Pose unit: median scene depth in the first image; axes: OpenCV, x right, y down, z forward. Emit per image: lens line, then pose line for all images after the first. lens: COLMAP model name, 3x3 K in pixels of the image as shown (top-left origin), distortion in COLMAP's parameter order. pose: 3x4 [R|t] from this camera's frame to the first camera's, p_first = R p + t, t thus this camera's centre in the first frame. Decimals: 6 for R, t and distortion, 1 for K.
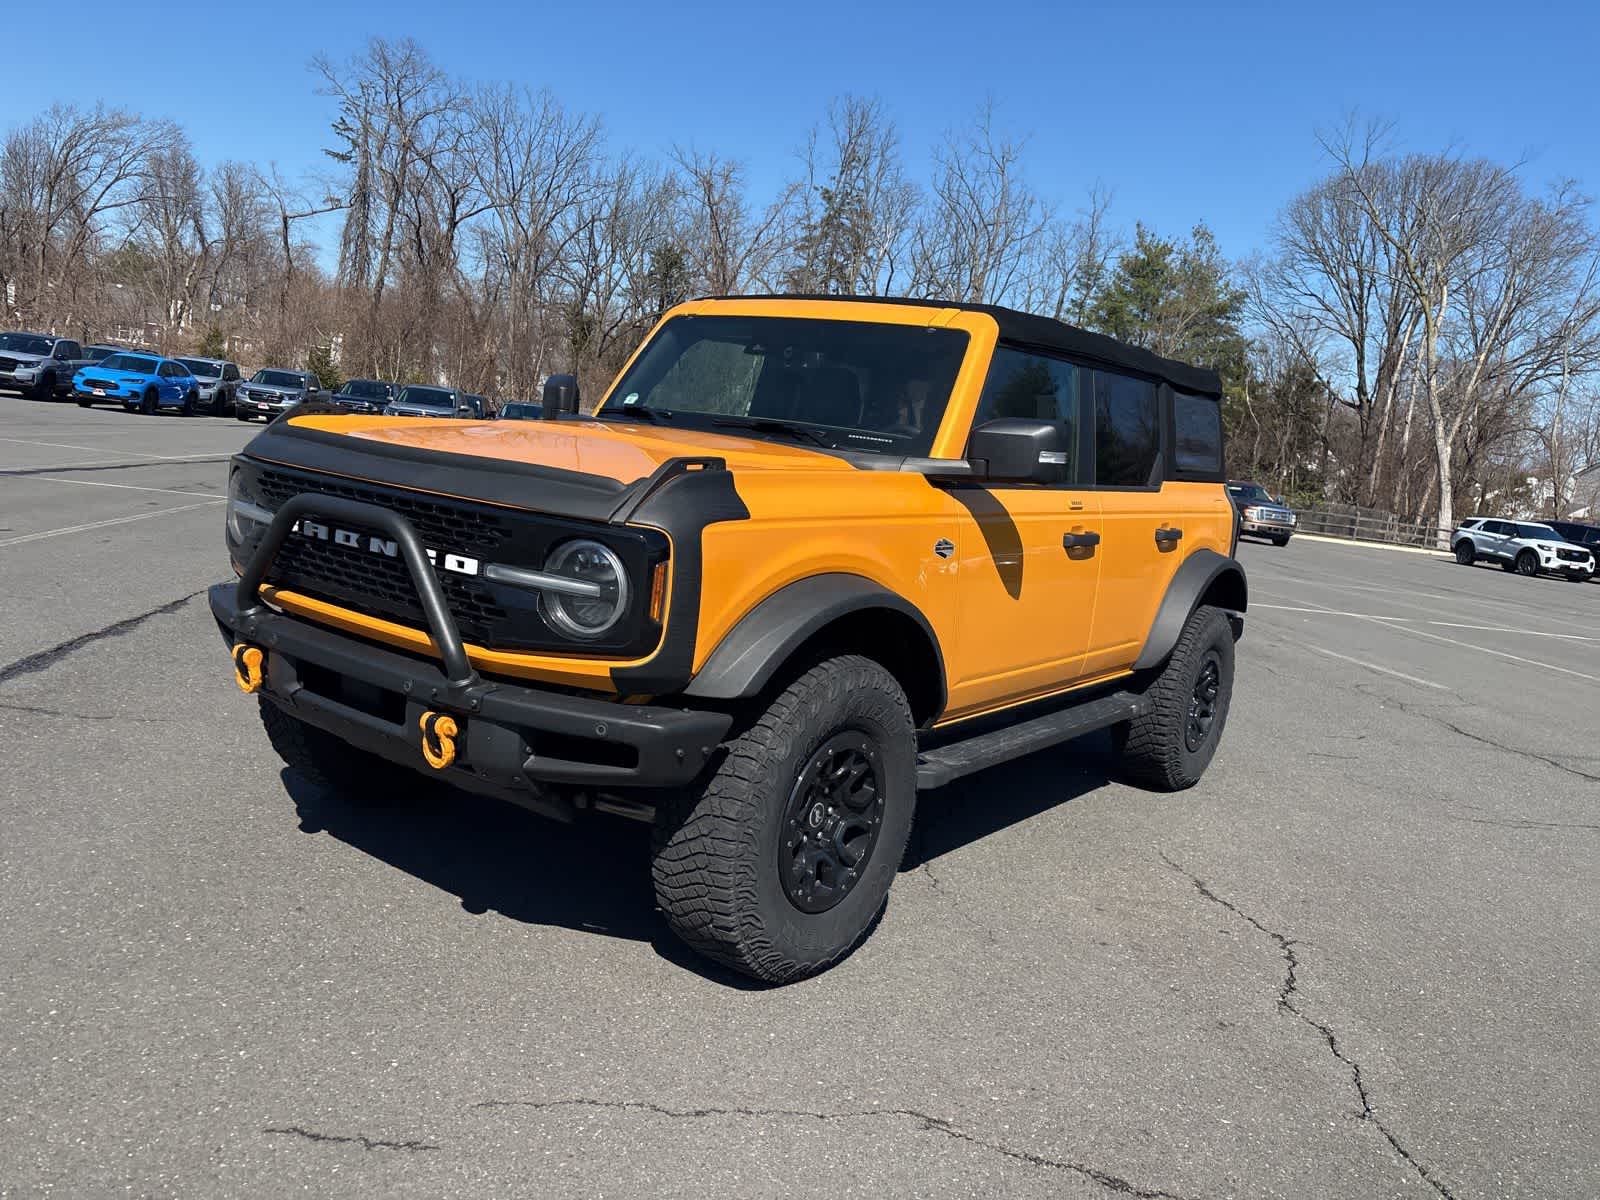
lens RADIAL K [[1219.1, 0, 797.2], [0, 1219.1, 610.6], [0, 0, 1]] dist [0.027210, -0.000357]
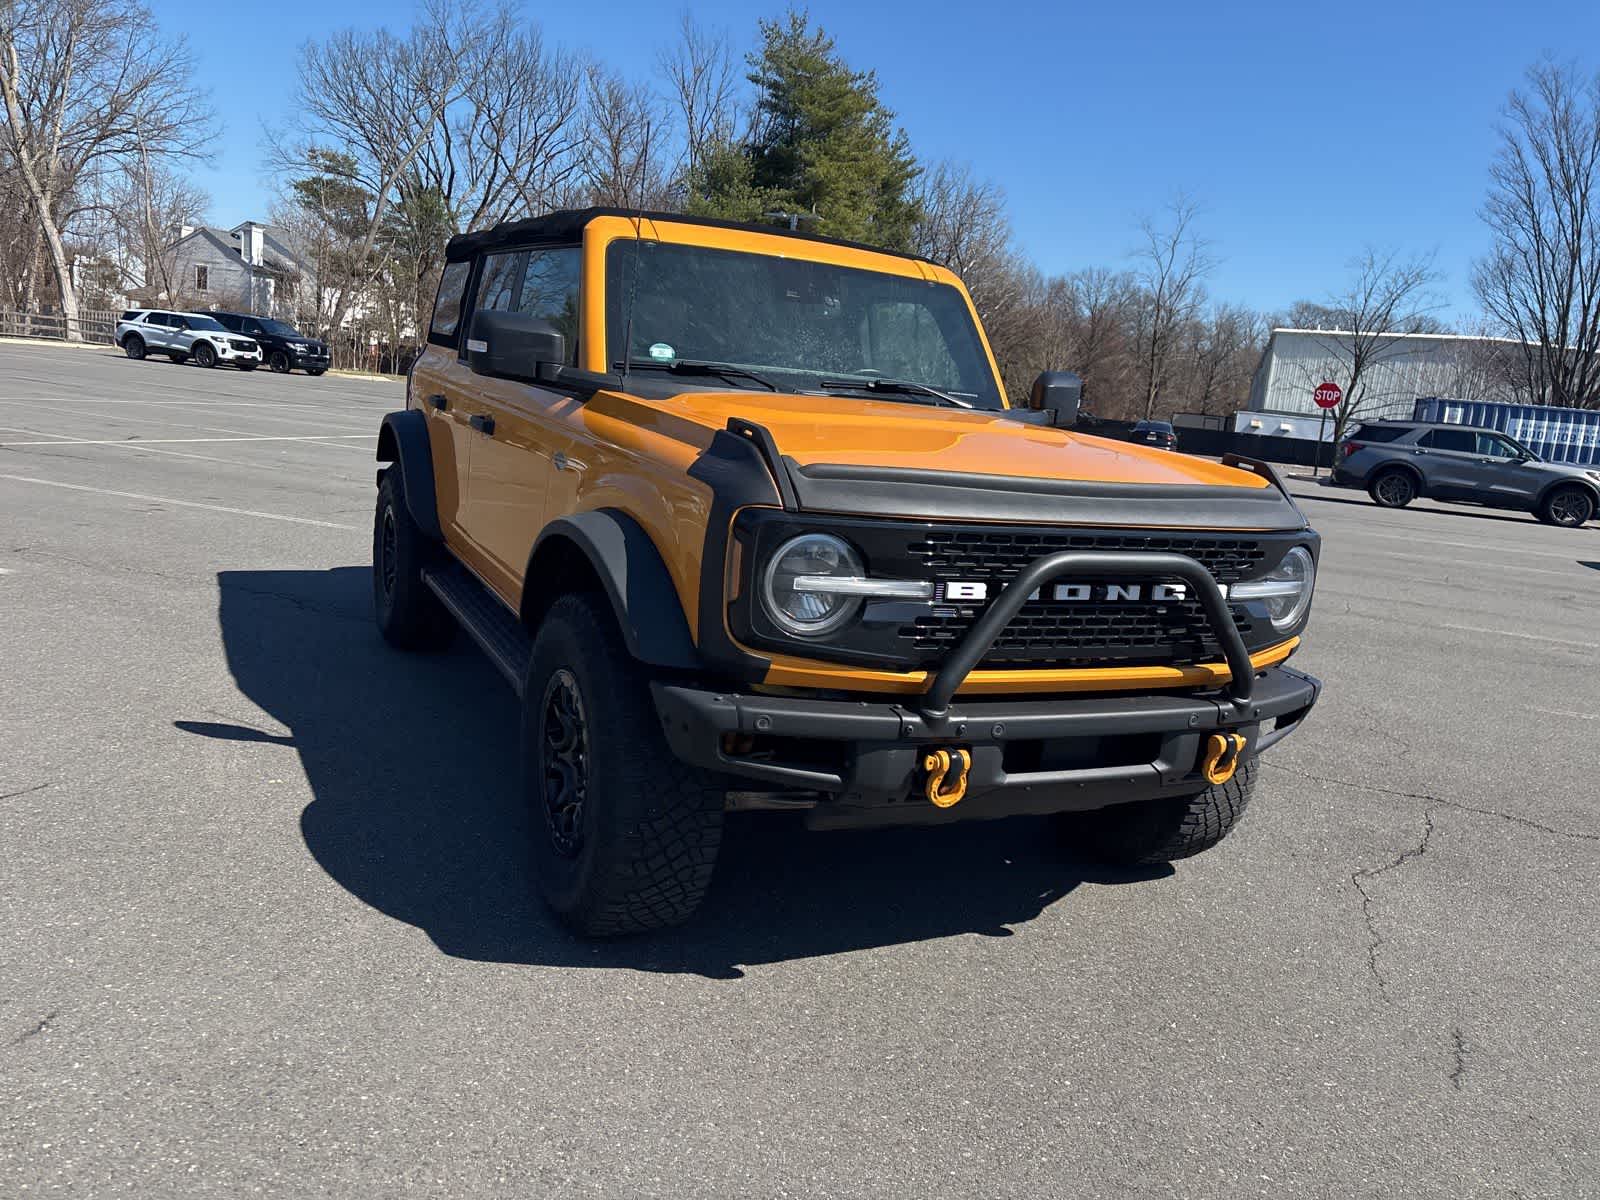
lens RADIAL K [[1221.2, 0, 812.6], [0, 1221.2, 602.4], [0, 0, 1]] dist [0.050083, -0.048935]
pose [[0.456134, -0.234109, 0.858565, -0.110104], [0.082783, 0.971756, 0.220993, -0.023906], [-0.886052, -0.029727, 0.462631, 0.068399]]
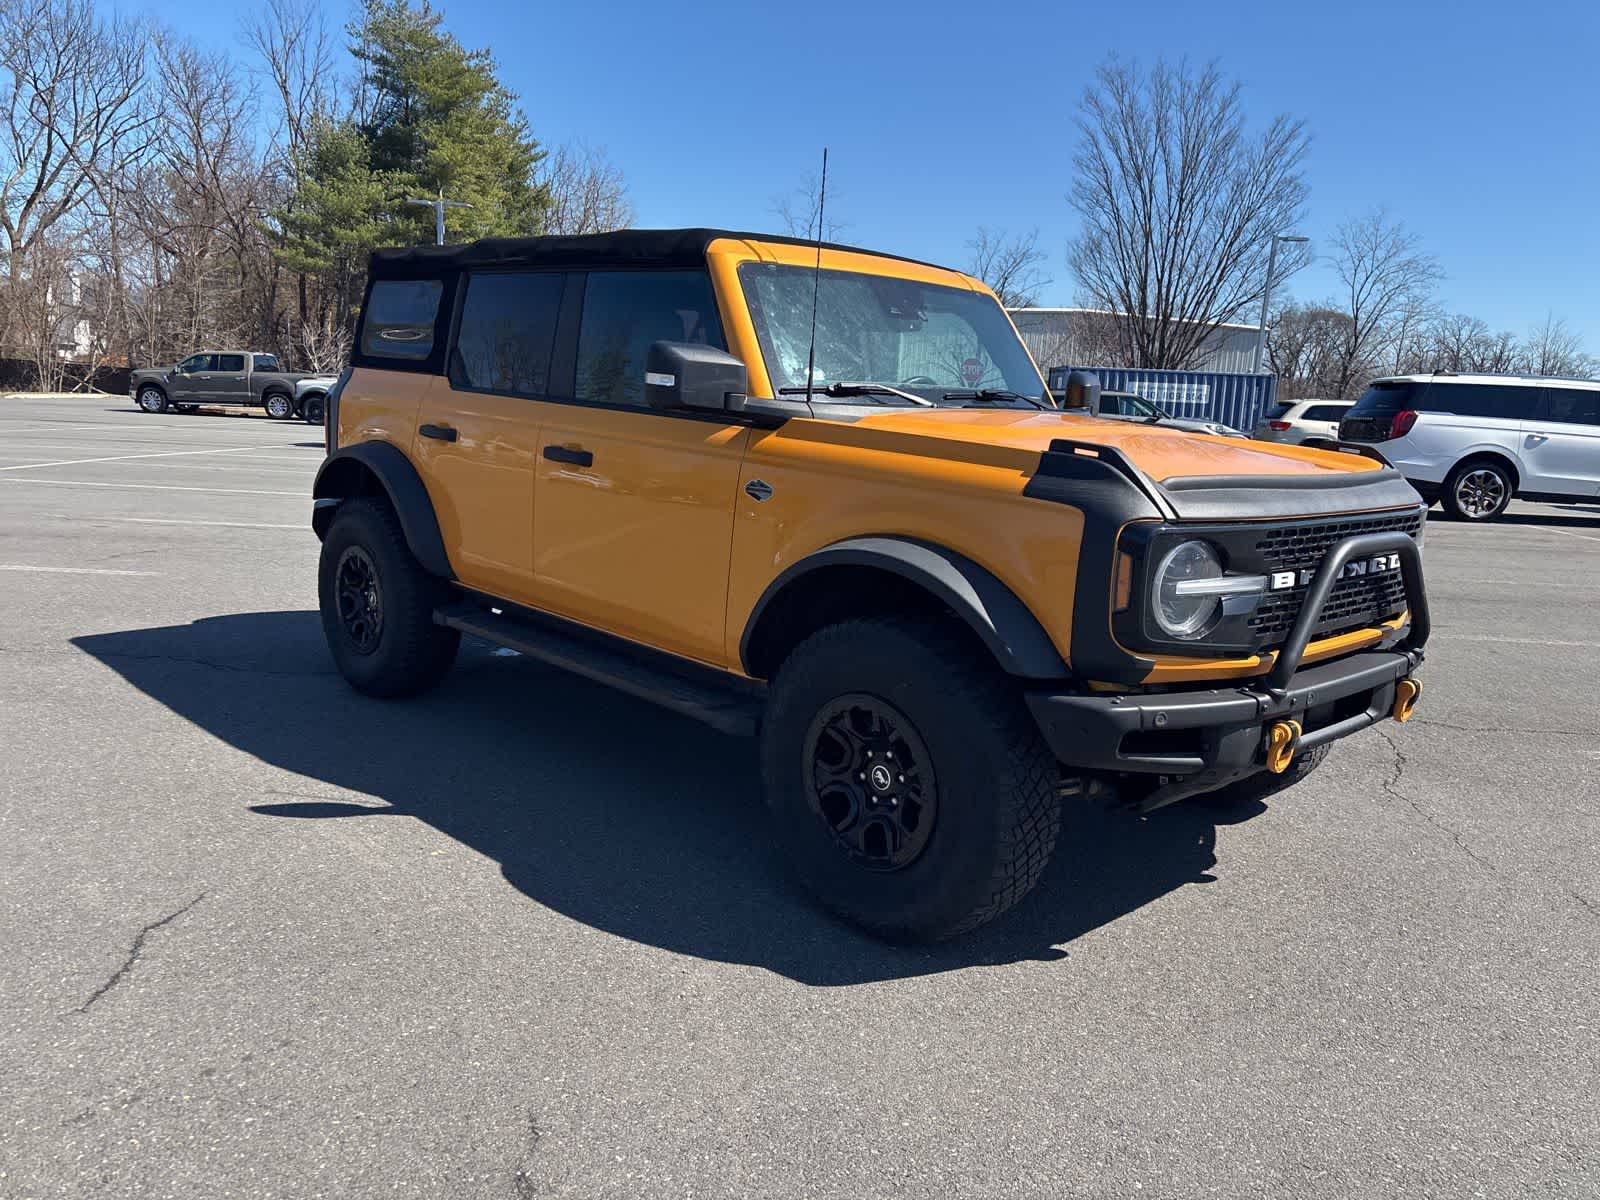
lens RADIAL K [[1216.7, 0, 817.7], [0, 1216.7, 615.2], [0, 0, 1]] dist [0.048018, -0.038412]
pose [[0.161403, -0.287286, 0.944148, -0.127423], [0.109285, 0.956011, 0.272213, -0.031602], [-0.980819, 0.059245, 0.185699, 0.110796]]
